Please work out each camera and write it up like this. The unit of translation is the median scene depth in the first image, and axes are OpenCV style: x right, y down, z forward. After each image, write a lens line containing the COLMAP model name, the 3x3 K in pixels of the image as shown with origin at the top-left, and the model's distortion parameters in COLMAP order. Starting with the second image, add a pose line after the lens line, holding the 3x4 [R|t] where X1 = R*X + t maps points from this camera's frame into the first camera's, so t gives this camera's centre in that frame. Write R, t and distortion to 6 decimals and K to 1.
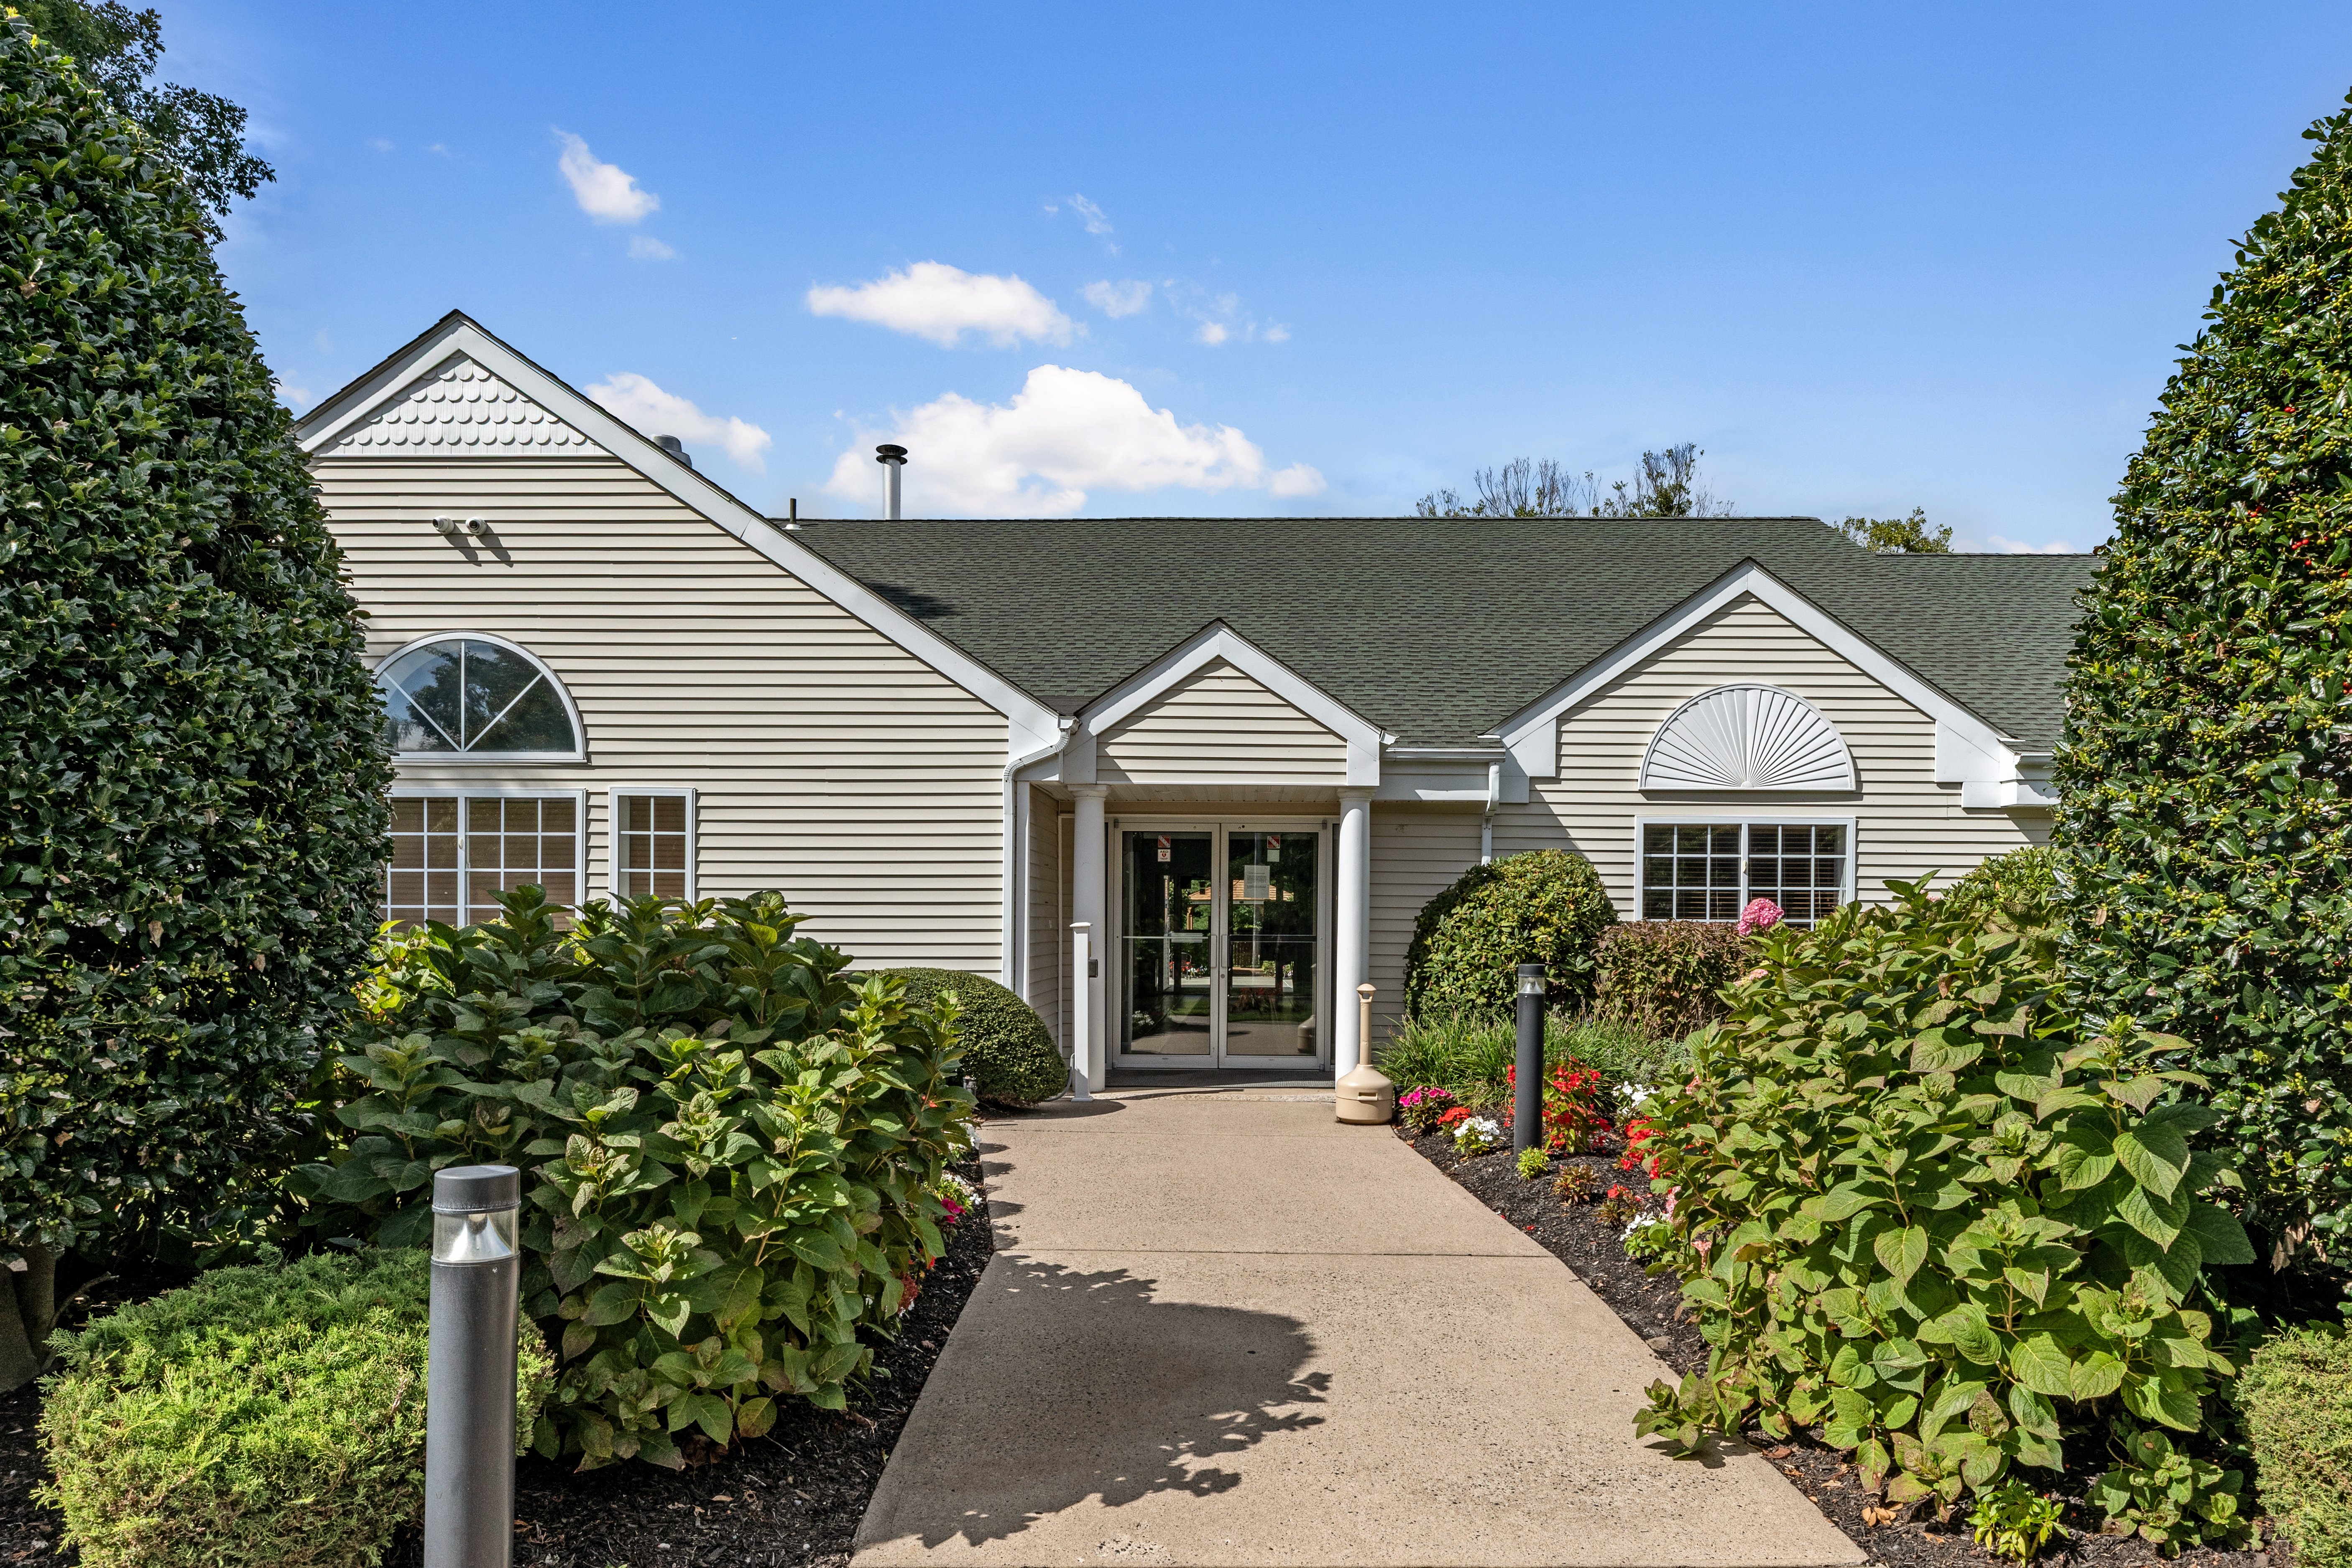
lens RADIAL K [[1338.1, 0, 1181.8], [0, 1338.1, 768.4], [0, 0, 1]] dist [-0.001407, 0.000991]
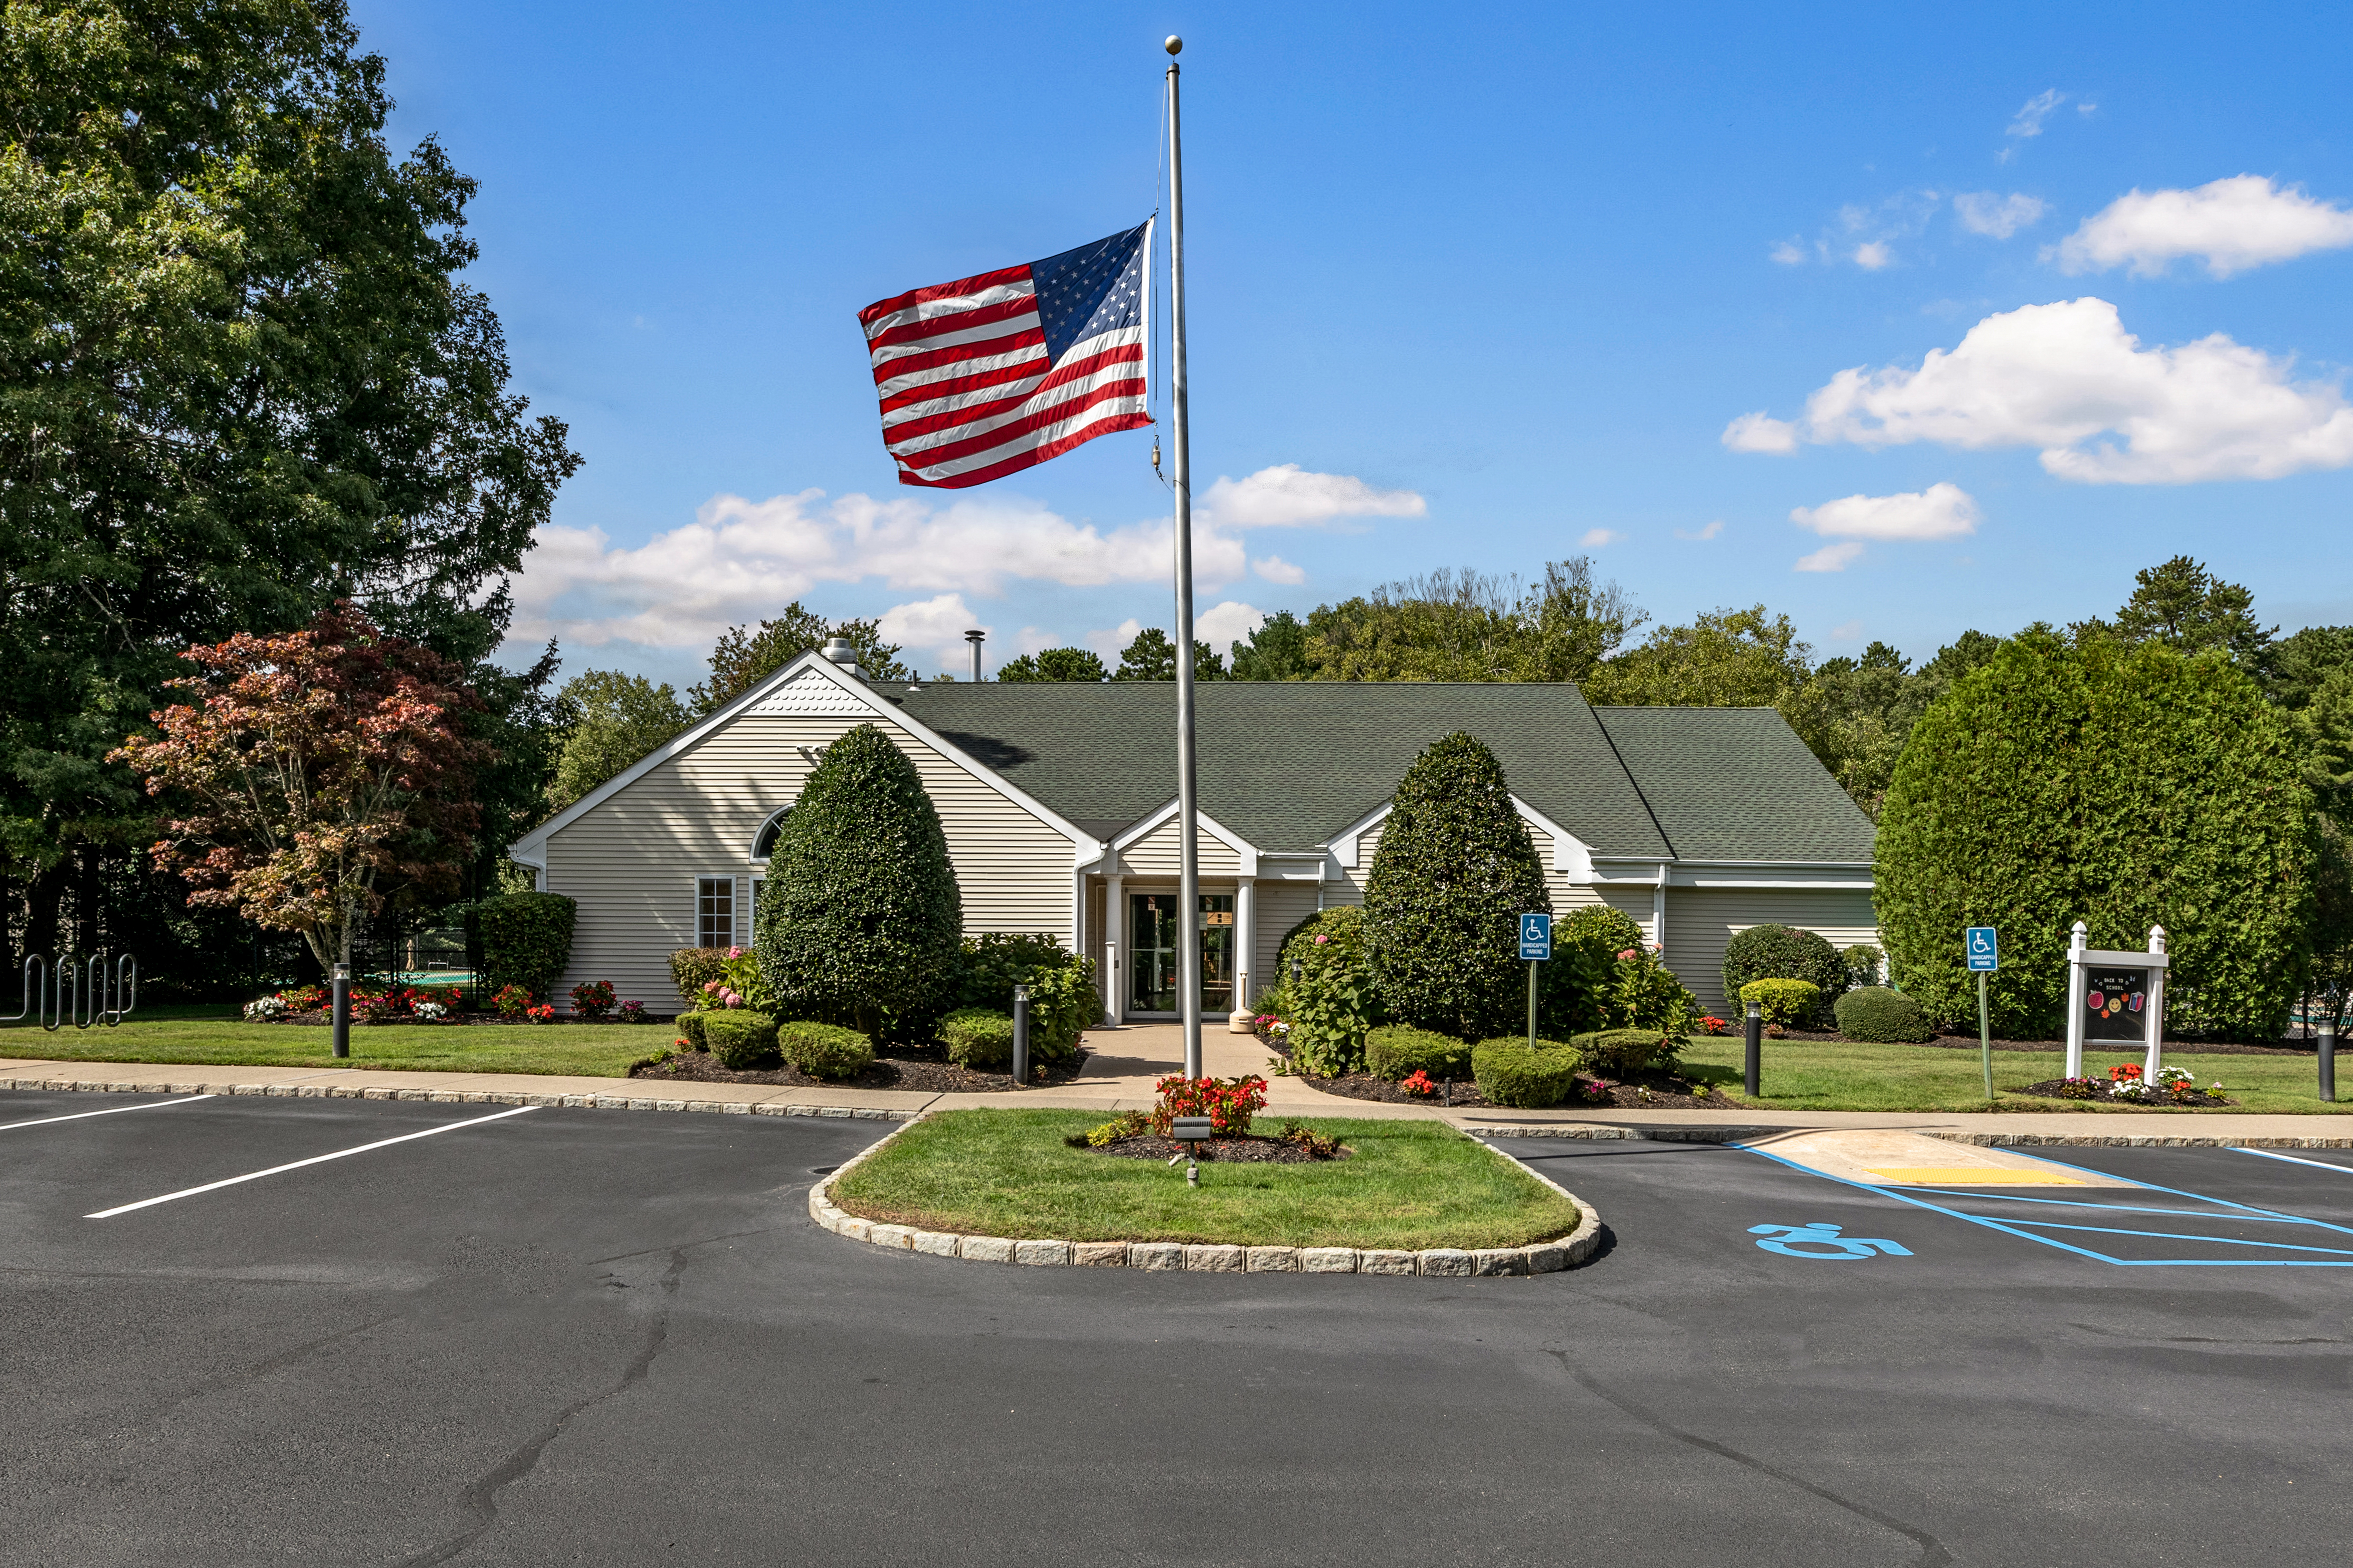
lens RADIAL K [[1220.0, 0, 1169.6], [0, 1220.0, 802.4], [0, 0, 1]] dist [-0.001303, -0.000185]
pose [[0.999992, 0.000384, -0.003903, 0.022330], [-0.000388, 0.999999, -0.001014, -0.095393], [0.003903, 0.001015, 0.999992, -0.856600]]
